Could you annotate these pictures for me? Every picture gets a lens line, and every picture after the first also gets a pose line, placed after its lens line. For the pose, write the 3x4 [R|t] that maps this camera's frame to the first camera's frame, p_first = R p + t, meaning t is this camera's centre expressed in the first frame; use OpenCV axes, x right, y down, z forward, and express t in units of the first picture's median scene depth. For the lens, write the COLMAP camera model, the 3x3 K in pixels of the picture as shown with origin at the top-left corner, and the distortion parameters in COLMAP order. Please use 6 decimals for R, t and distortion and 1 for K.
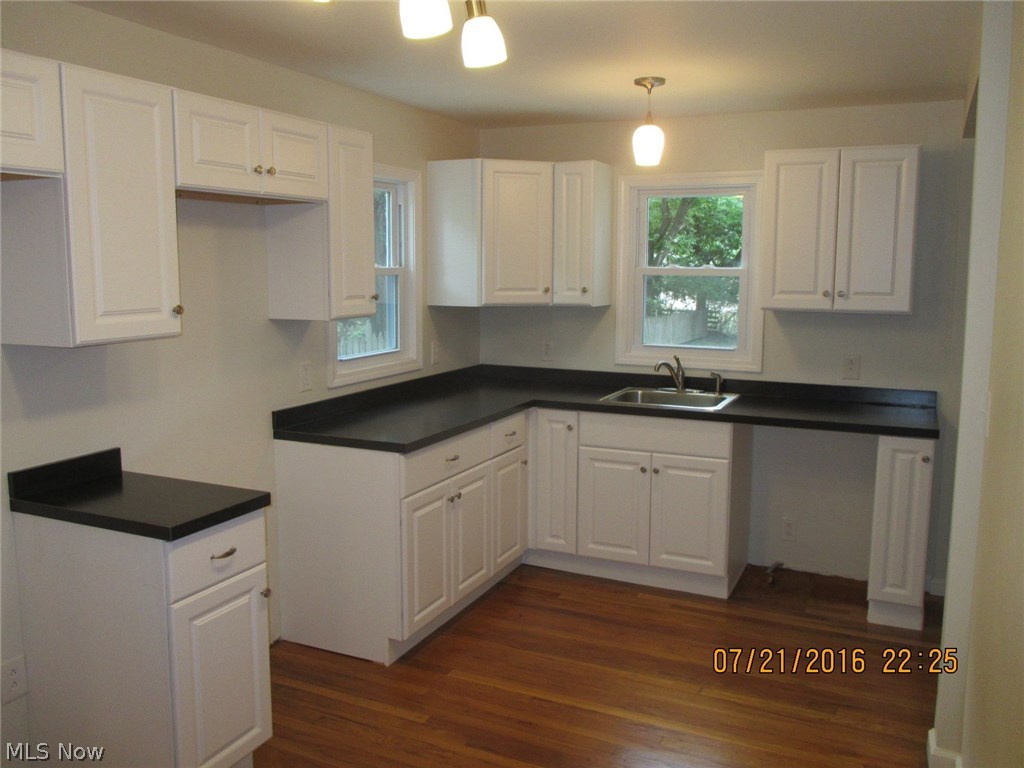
lens RADIAL K [[854.8, 0, 507.7], [0, 854.8, 382.7], [0, 0, 1]] dist [-0.011833, -0.009977]
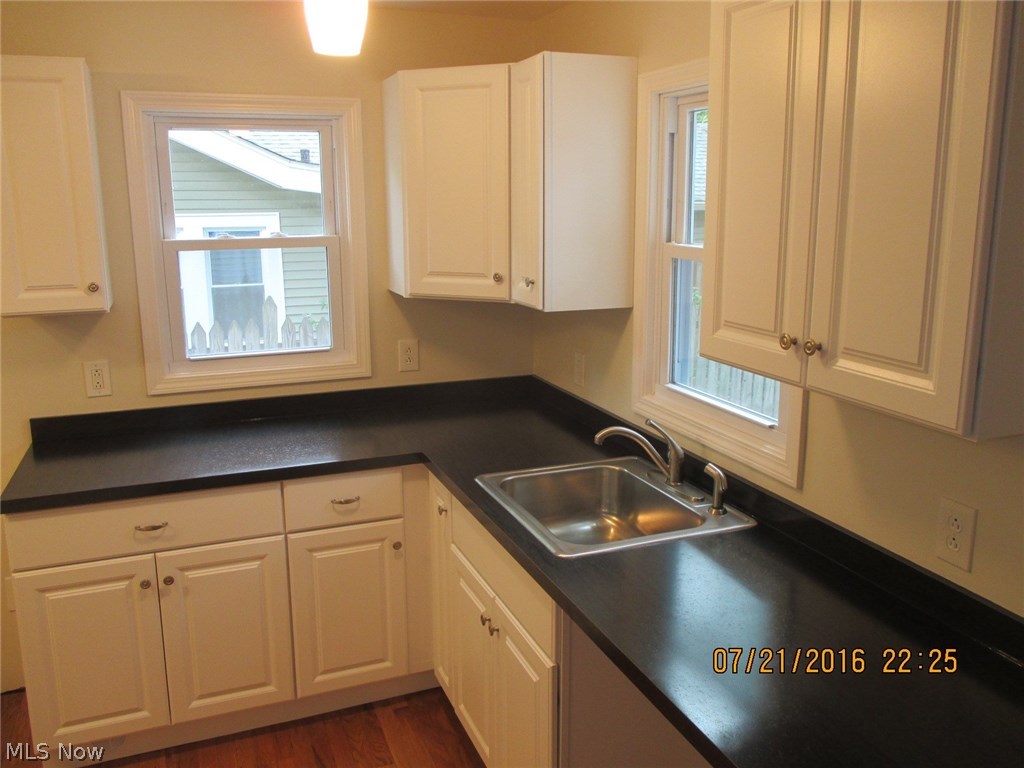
lens RADIAL K [[854.8, 0, 504.7], [0, 854.8, 376.0], [0, 0, 1]] dist [-0.011833, -0.009977]
pose [[0.735294, 0.133580, -0.664454, 0.540859], [-0.086245, 0.990856, 0.103759, -0.118656], [0.672239, -0.018987, 0.740091, 0.630767]]
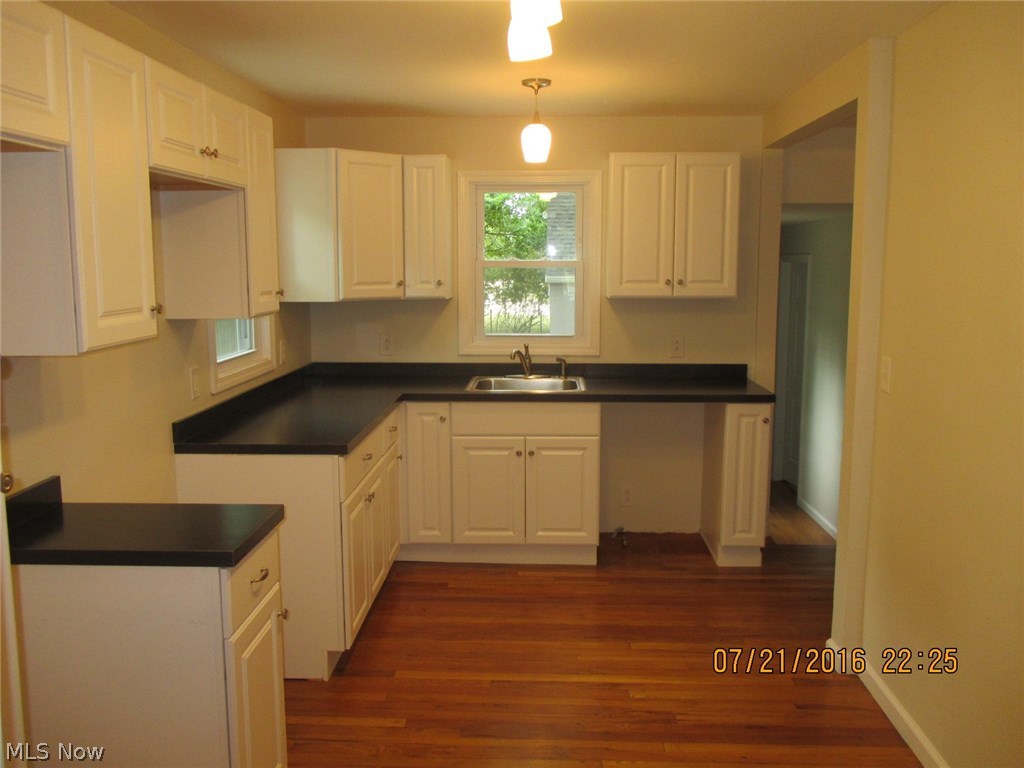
lens RADIAL K [[854.8, 0, 508.7], [0, 854.8, 384.6], [0, 0, 1]] dist [-0.011833, -0.009977]
pose [[0.921738, -0.060807, 0.383017, -0.262052], [0.058451, 0.998132, 0.017798, -0.001625], [-0.383383, 0.005983, 0.923570, 0.039045]]
